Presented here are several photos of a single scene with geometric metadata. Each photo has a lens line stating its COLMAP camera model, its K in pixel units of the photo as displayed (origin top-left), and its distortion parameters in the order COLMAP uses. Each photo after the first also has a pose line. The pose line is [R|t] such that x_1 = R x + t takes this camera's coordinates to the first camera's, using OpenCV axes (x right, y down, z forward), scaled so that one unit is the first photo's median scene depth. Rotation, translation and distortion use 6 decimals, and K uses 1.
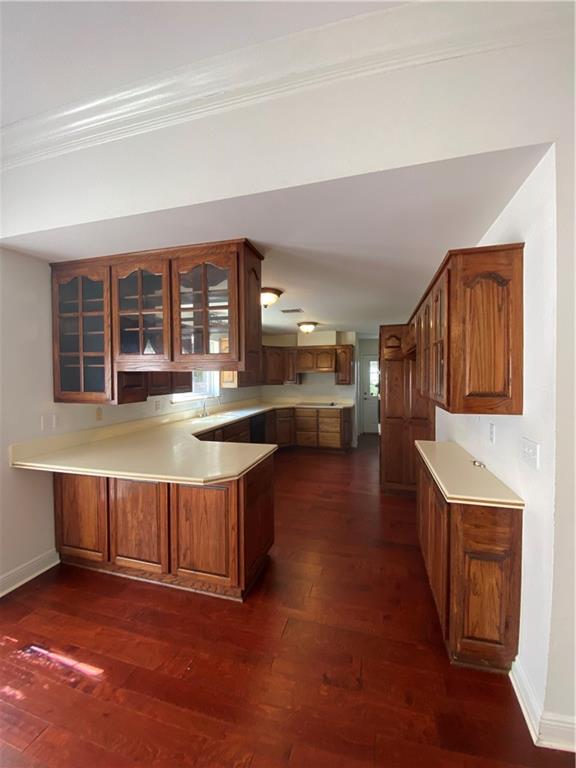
lens RADIAL K [[312.2, 0, 291.1], [0, 312.2, 381.4], [0, 0, 1]] dist [0.003508, -0.011728]
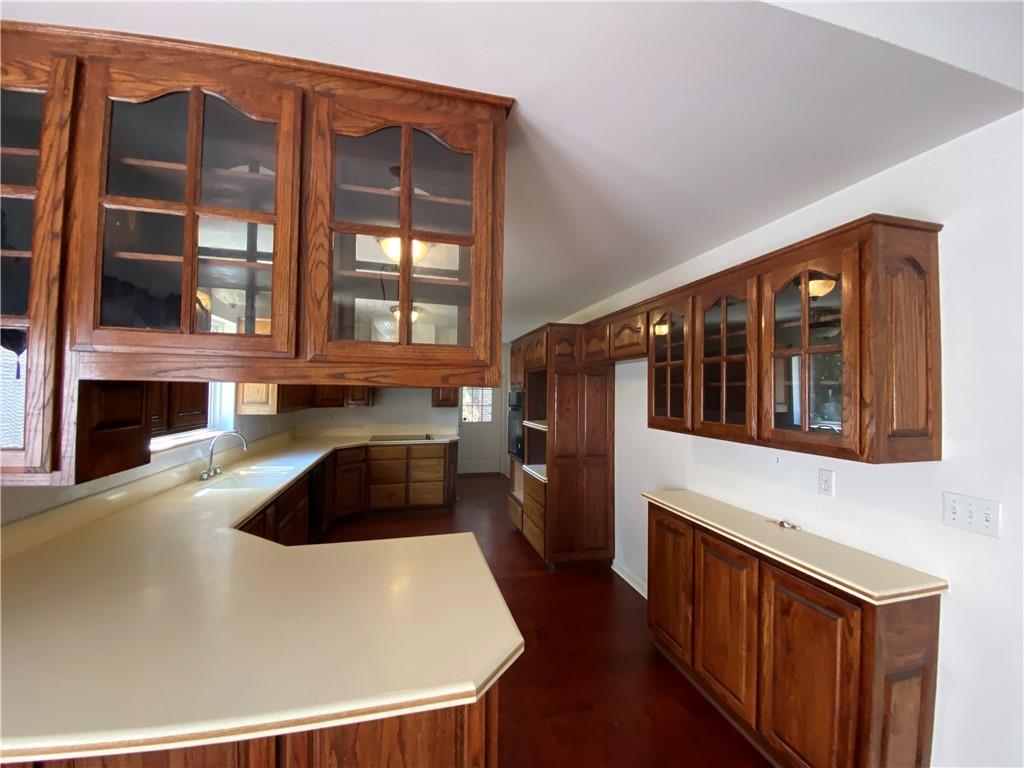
lens RADIAL K [[416.3, 0, 510.8], [0, 416.3, 381.9], [0, 0, 1]] dist [0.003508, -0.011728]
pose [[0.872329, 0.026931, 0.488178, -0.229297], [-0.007165, 0.999079, -0.042312, -0.010030], [-0.488867, 0.033412, 0.871718, 0.253773]]
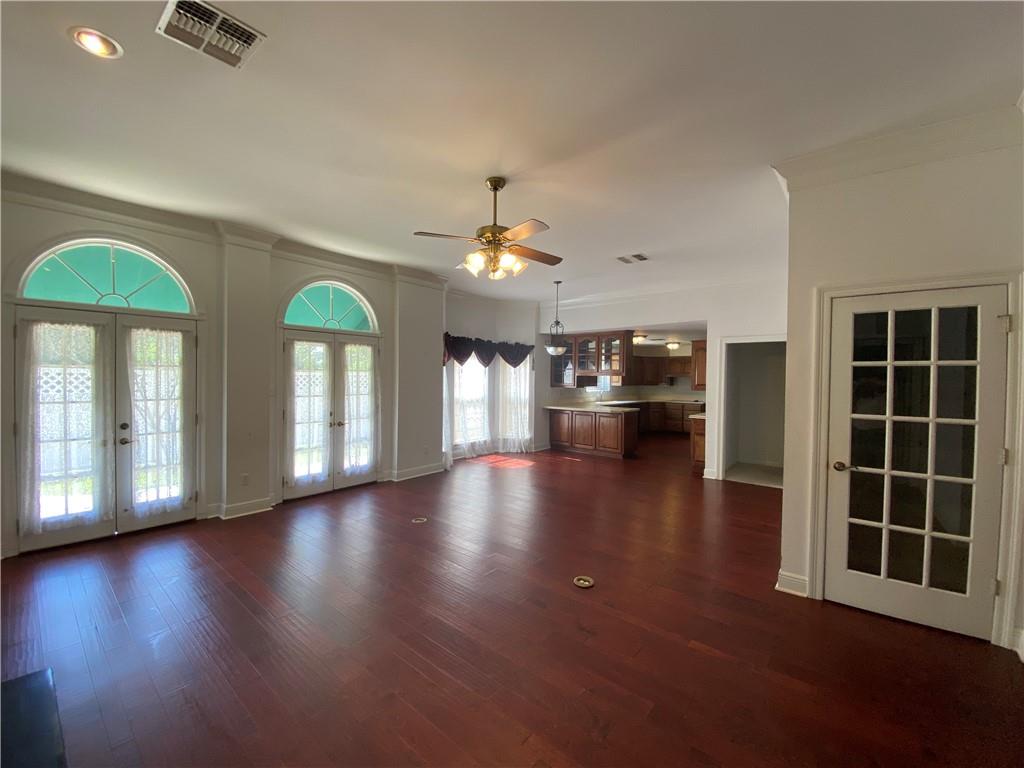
lens RADIAL K [[416.3, 0, 500.6], [0, 416.3, 383.6], [0, 0, 1]] dist [0.003508, -0.011728]
pose [[0.900725, 0.024656, -0.433690, 0.249871], [-0.026655, 0.999644, 0.001472, 0.028702], [0.433572, 0.010235, 0.901061, -1.530996]]
